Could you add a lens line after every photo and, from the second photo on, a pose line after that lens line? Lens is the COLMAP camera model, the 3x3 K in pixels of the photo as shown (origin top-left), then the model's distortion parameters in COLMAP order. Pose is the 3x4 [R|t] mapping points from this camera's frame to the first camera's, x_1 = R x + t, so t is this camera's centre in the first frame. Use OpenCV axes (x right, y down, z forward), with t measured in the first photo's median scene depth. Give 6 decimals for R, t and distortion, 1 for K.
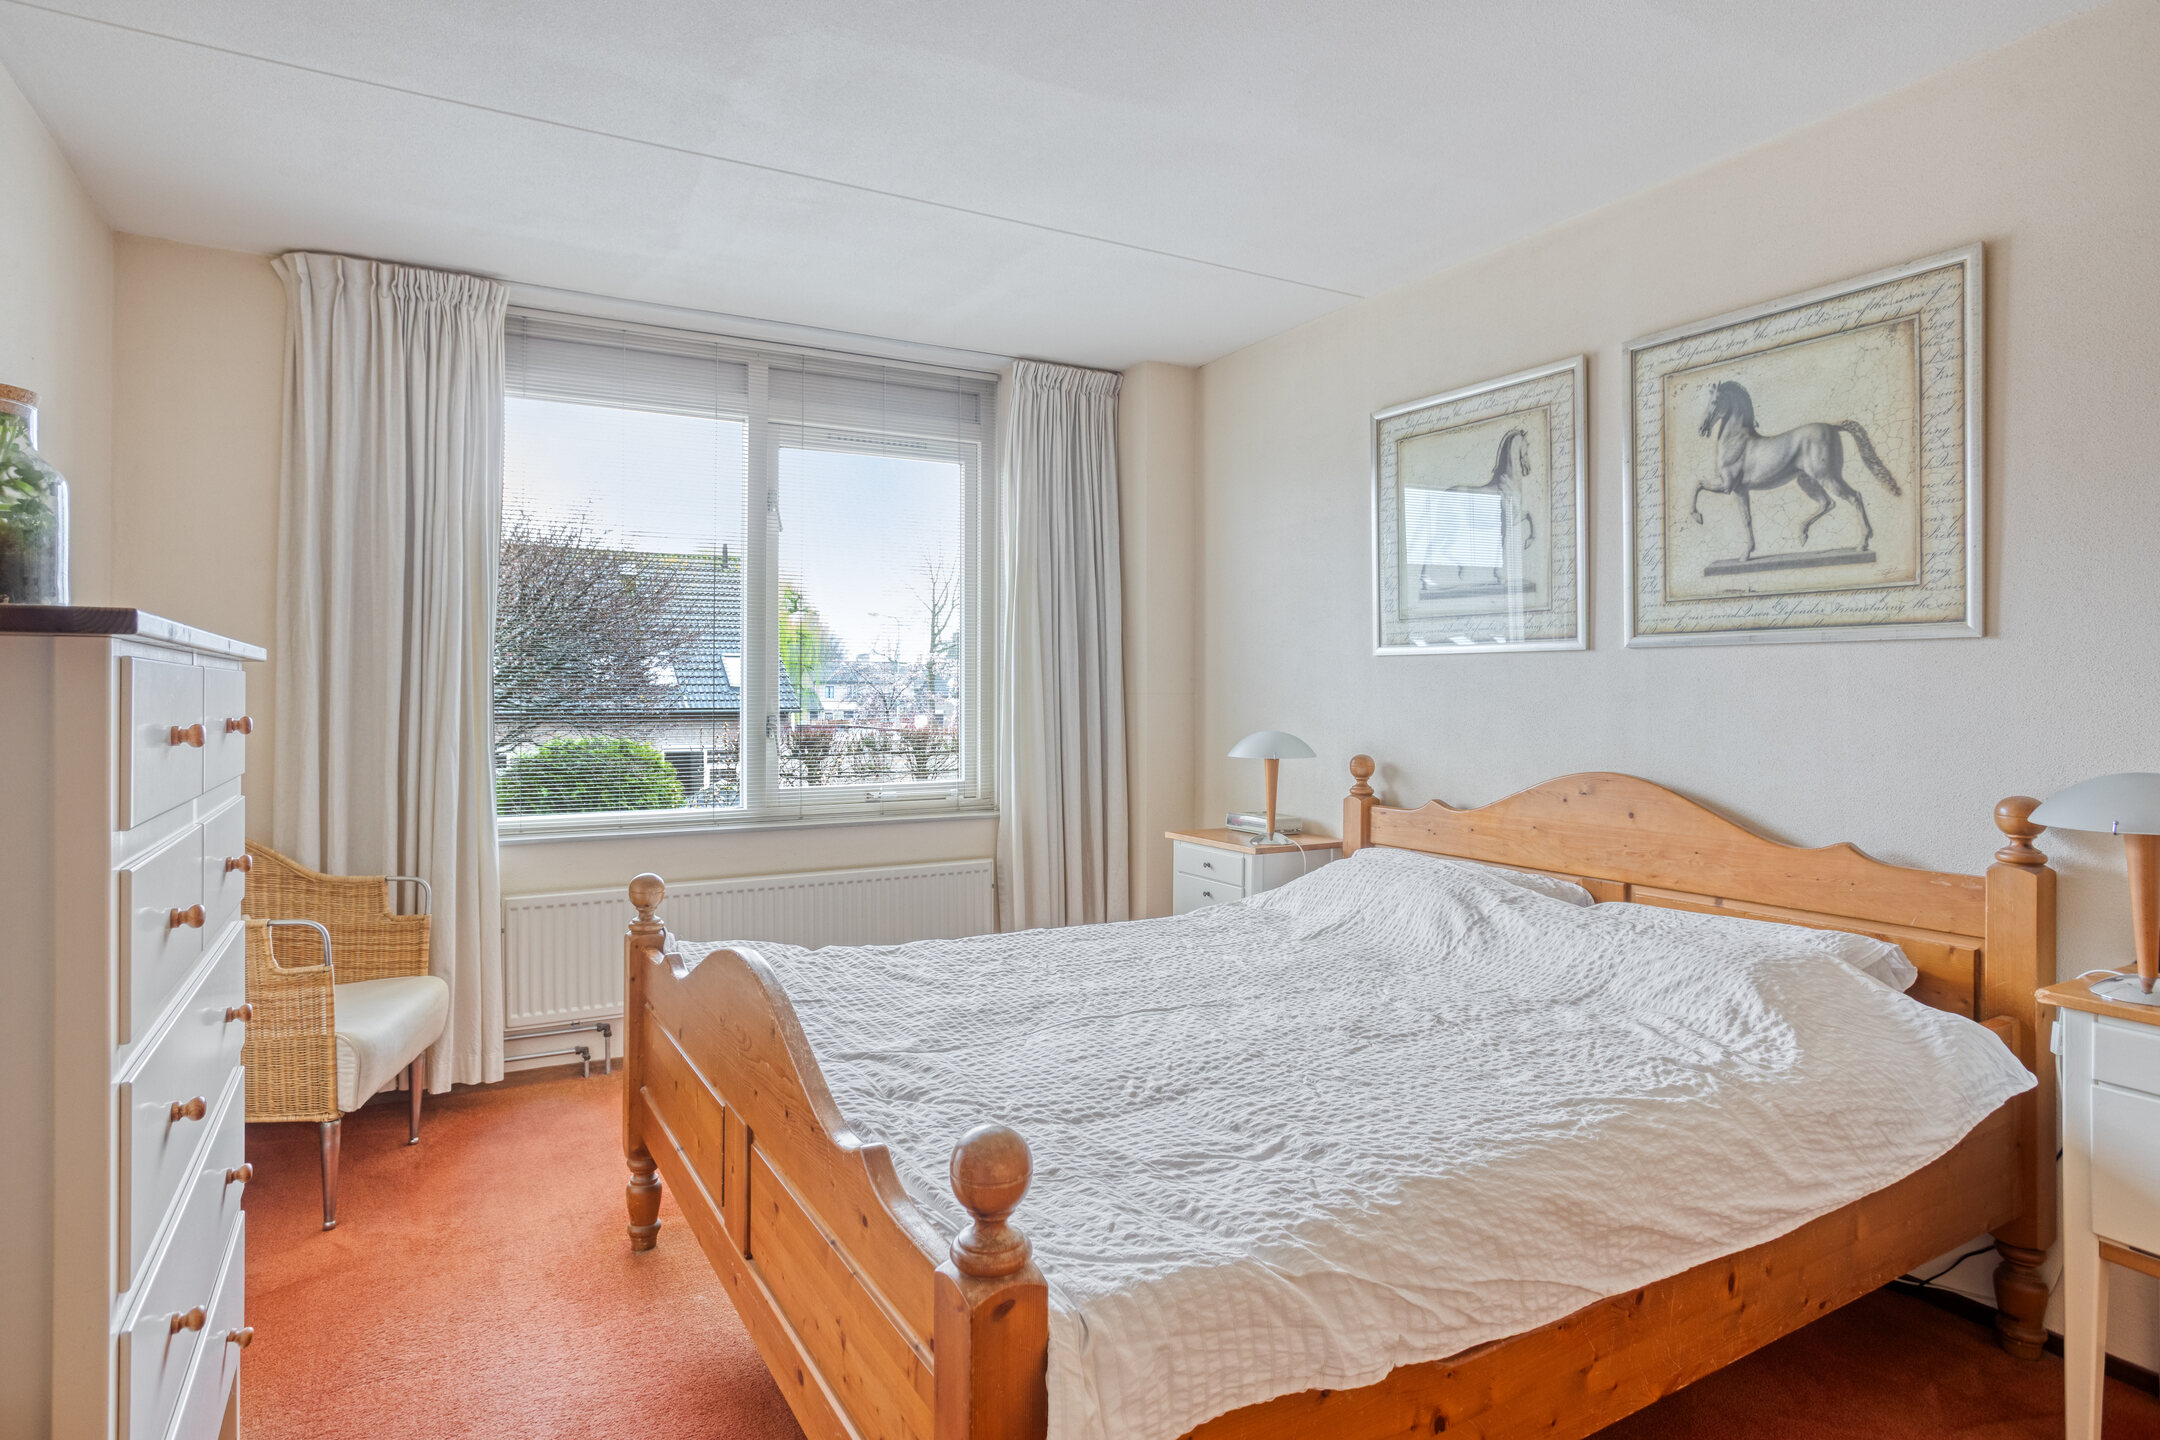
lens RADIAL K [[1173.9, 0, 1080.0], [0, 1173.9, 720.0], [0, 0, 1]] dist [-0.004018, 0.000184]
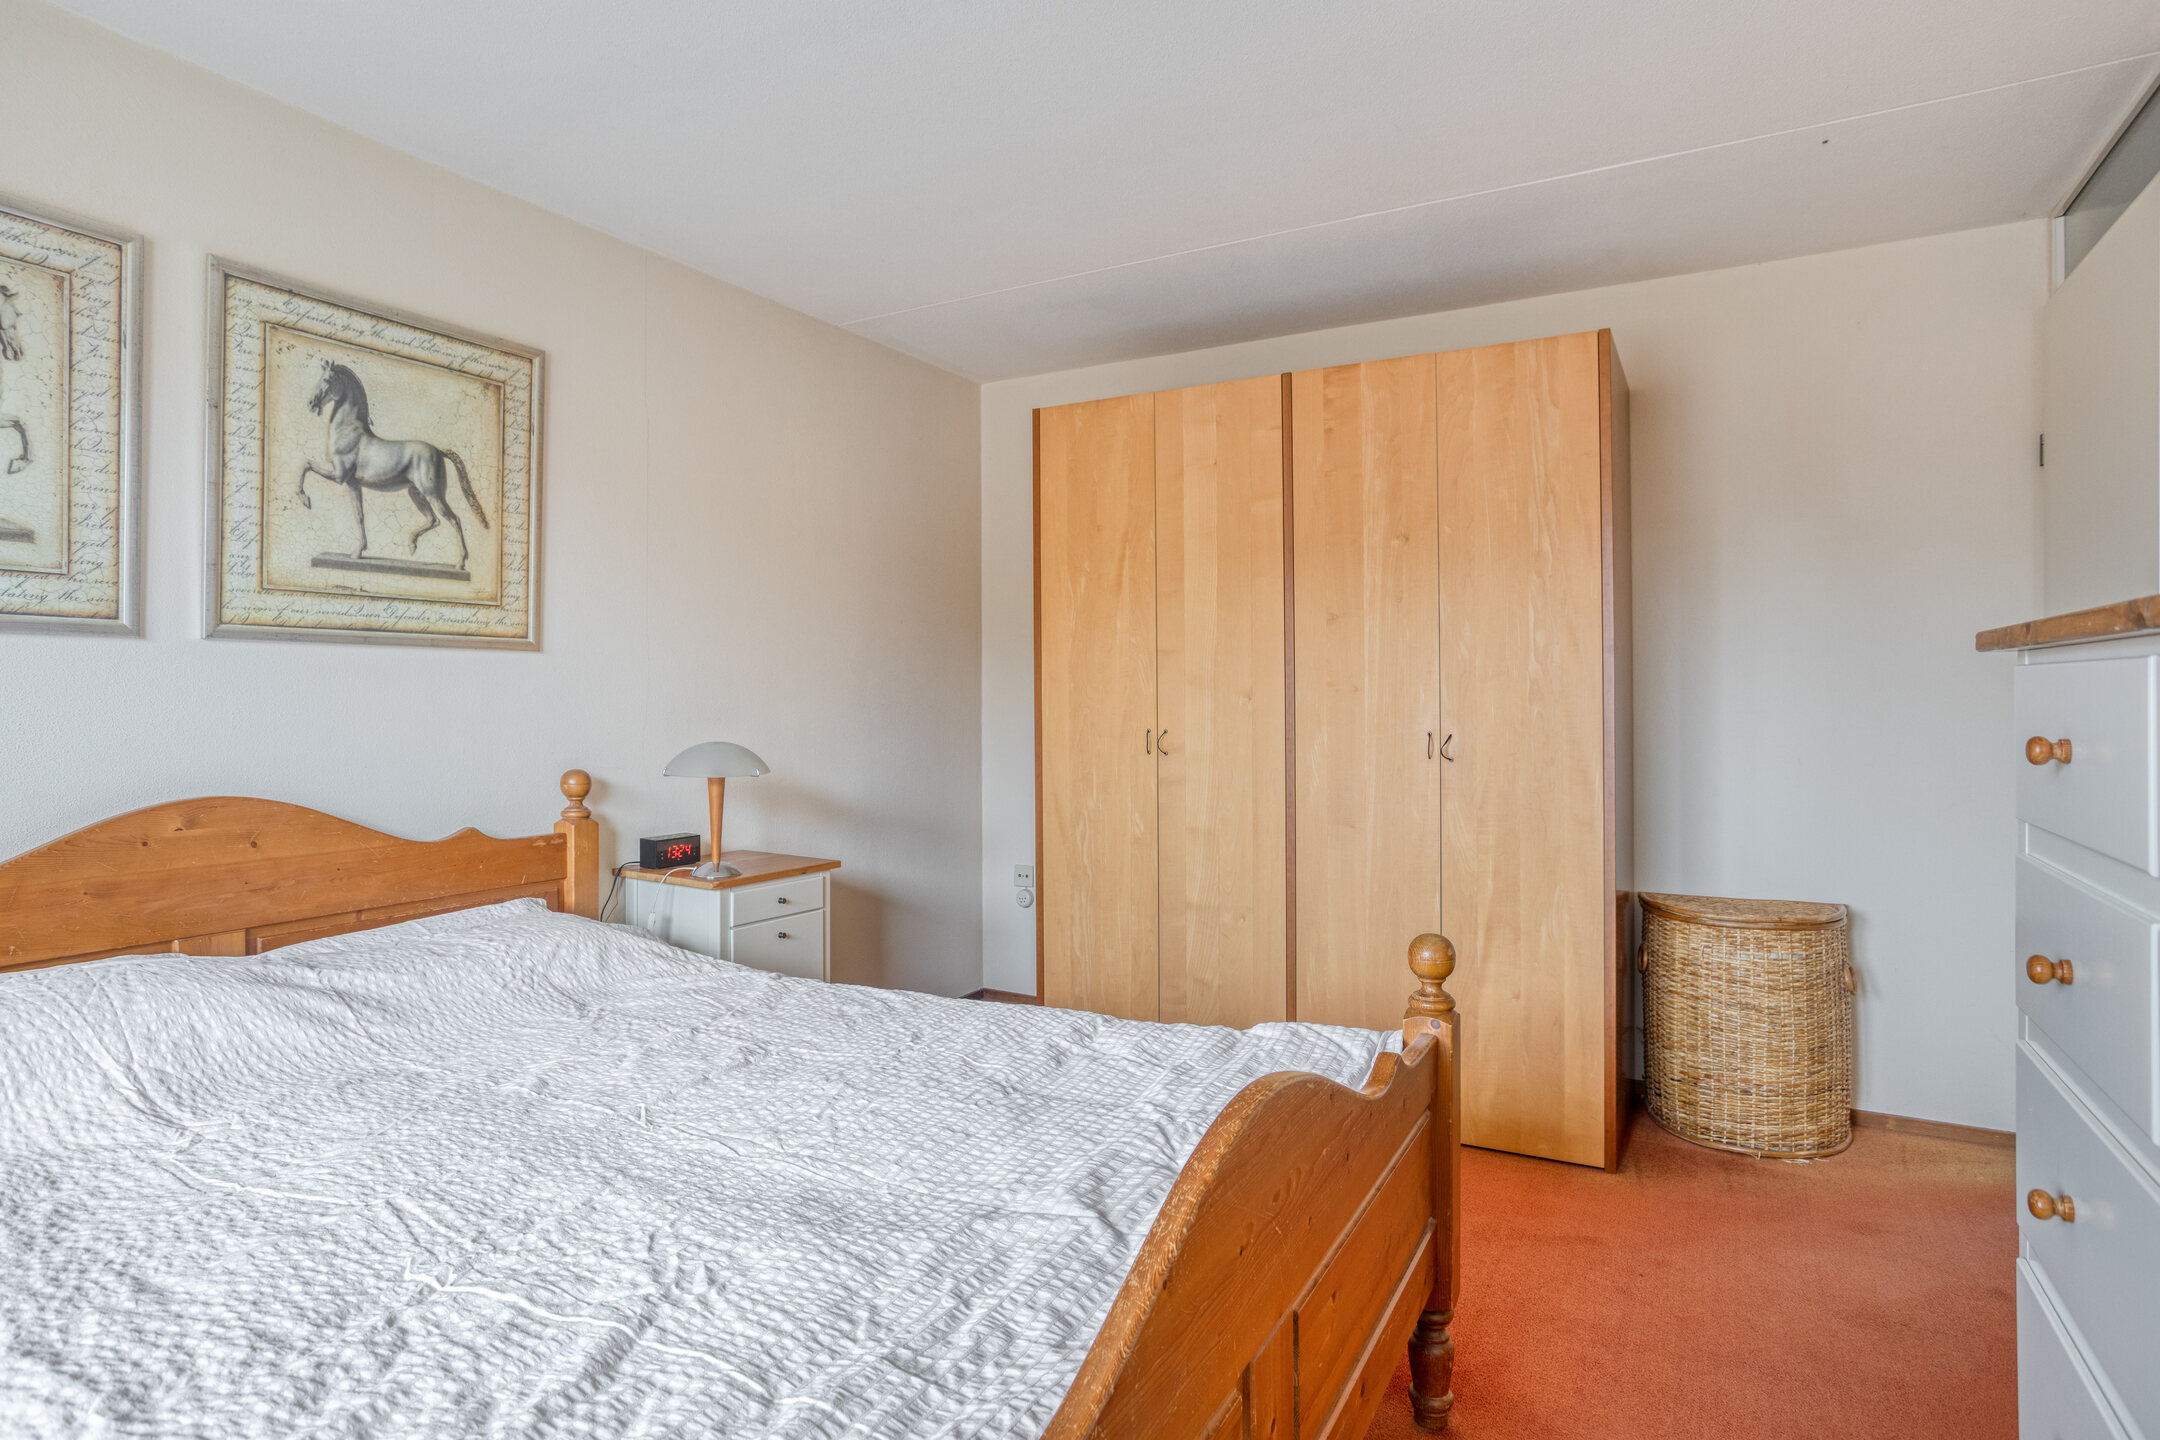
lens RADIAL K [[1173.9, 0, 1080.0], [0, 1173.9, 720.0], [0, 0, 1]] dist [-0.004018, 0.000184]
pose [[-0.511011, -0.021885, 0.859295, -0.570825], [0.019644, 0.999117, 0.037127, -0.026986], [-0.859350, 0.035852, -0.510130, 0.987985]]
